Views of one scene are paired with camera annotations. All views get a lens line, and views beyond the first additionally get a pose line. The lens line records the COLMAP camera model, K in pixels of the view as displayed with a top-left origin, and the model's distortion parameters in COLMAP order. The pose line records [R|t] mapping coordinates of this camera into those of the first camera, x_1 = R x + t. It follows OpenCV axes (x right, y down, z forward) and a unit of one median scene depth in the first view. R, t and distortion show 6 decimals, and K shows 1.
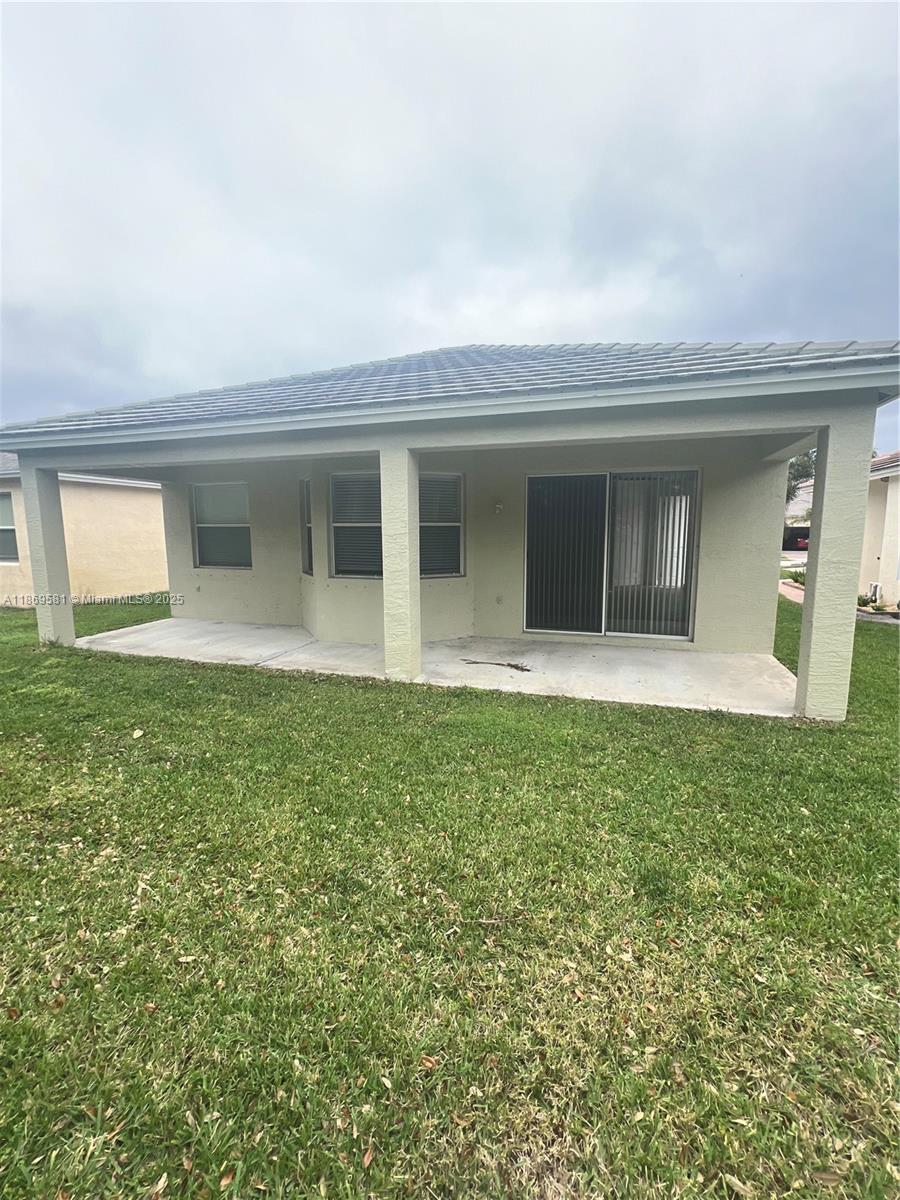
lens RADIAL K [[519.9, 0, 451.9], [0, 519.9, 599.0], [0, 0, 1]] dist [0.003662, -0.000187]
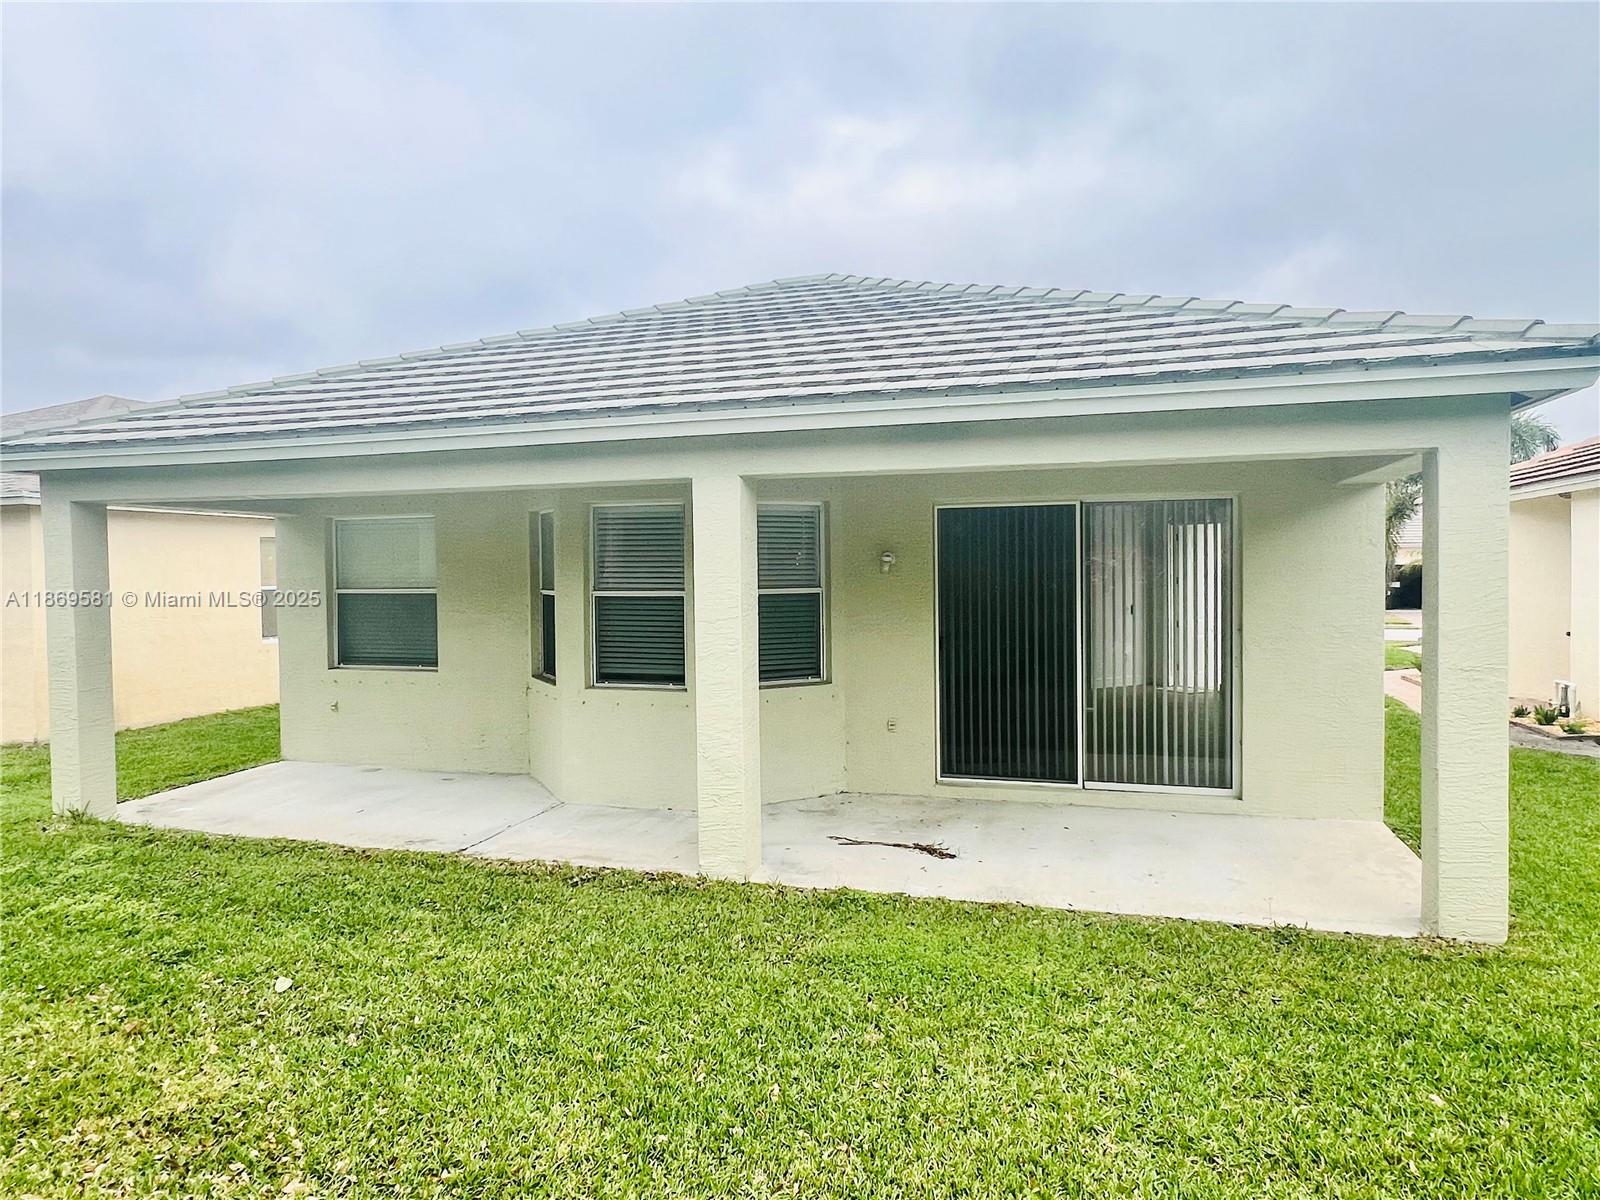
lens RADIAL K [[994.7, 0, 799.0], [0, 994.7, 596.8], [0, 0, 1]] dist [0.004828, -0.000329]
pose [[0.999773, -0.007623, 0.019920, -0.045799], [0.009765, 0.993910, -0.109757, -0.030155], [-0.018962, 0.109926, 0.993759, -0.114365]]
